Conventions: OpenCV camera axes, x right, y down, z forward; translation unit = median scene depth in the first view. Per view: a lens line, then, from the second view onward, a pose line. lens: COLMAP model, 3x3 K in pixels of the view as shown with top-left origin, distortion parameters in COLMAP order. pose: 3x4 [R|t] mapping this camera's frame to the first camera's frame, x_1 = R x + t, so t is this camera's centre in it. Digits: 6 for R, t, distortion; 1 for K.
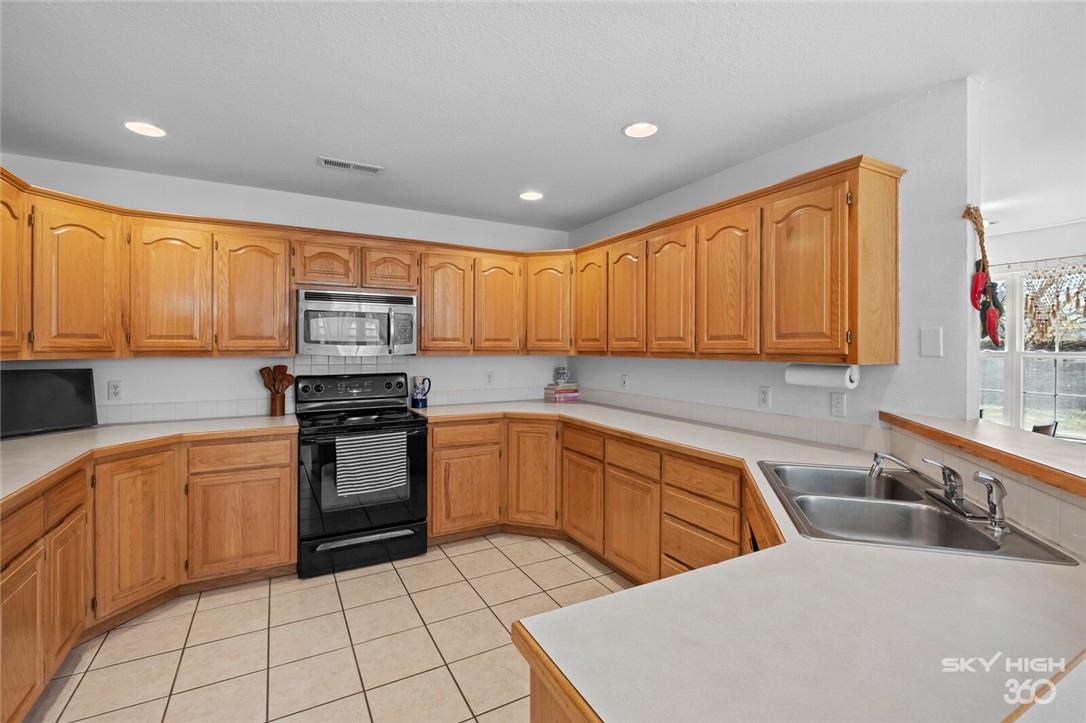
lens RADIAL K [[486.2, 0, 543.0], [0, 486.2, 350.8], [0, 0, 1]] dist [-0.000790, -0.000464]
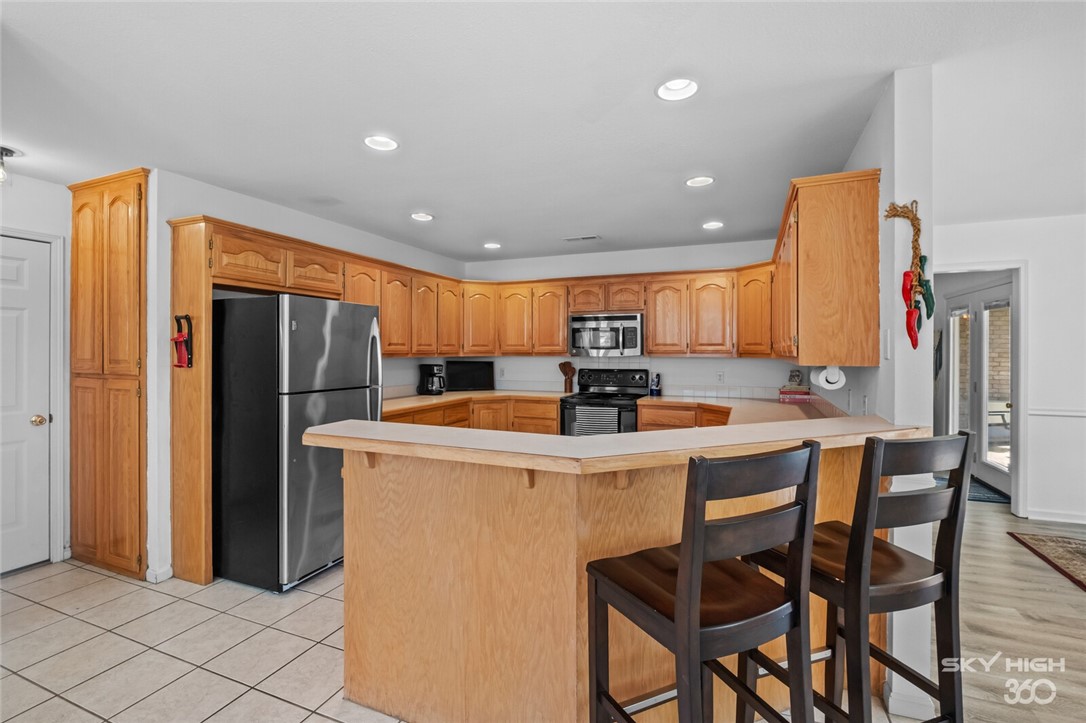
lens RADIAL K [[486.2, 0, 538.6], [0, 486.2, 354.9], [0, 0, 1]] dist [-0.000790, -0.000464]
pose [[0.618141, 0.005656, -0.786047, 0.674968], [-0.005316, 0.999981, 0.003015, 0.002191], [0.786049, 0.002315, 0.618160, -0.090411]]
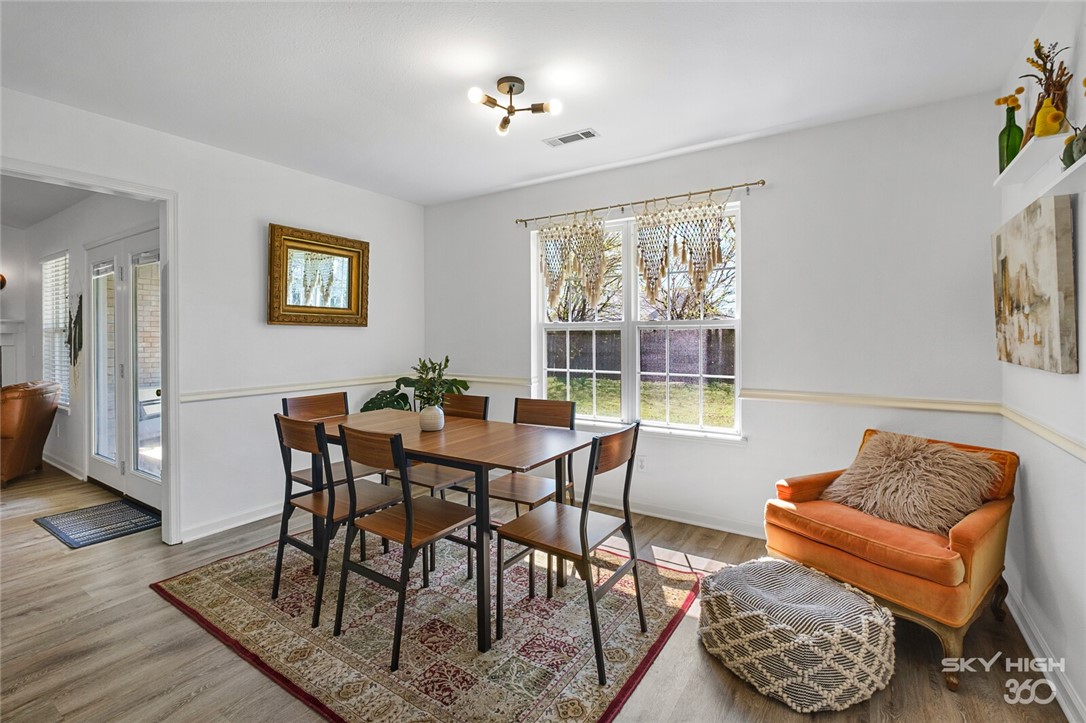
lens RADIAL K [[486.2, 0, 543.9], [0, 486.2, 326.9], [0, 0, 1]] dist [-0.000790, -0.000464]
pose [[0.876361, -0.000816, 0.481655, 0.634798], [0.009540, 0.999832, -0.015664, 0.028754], [-0.481561, 0.018322, 0.876221, 0.514098]]
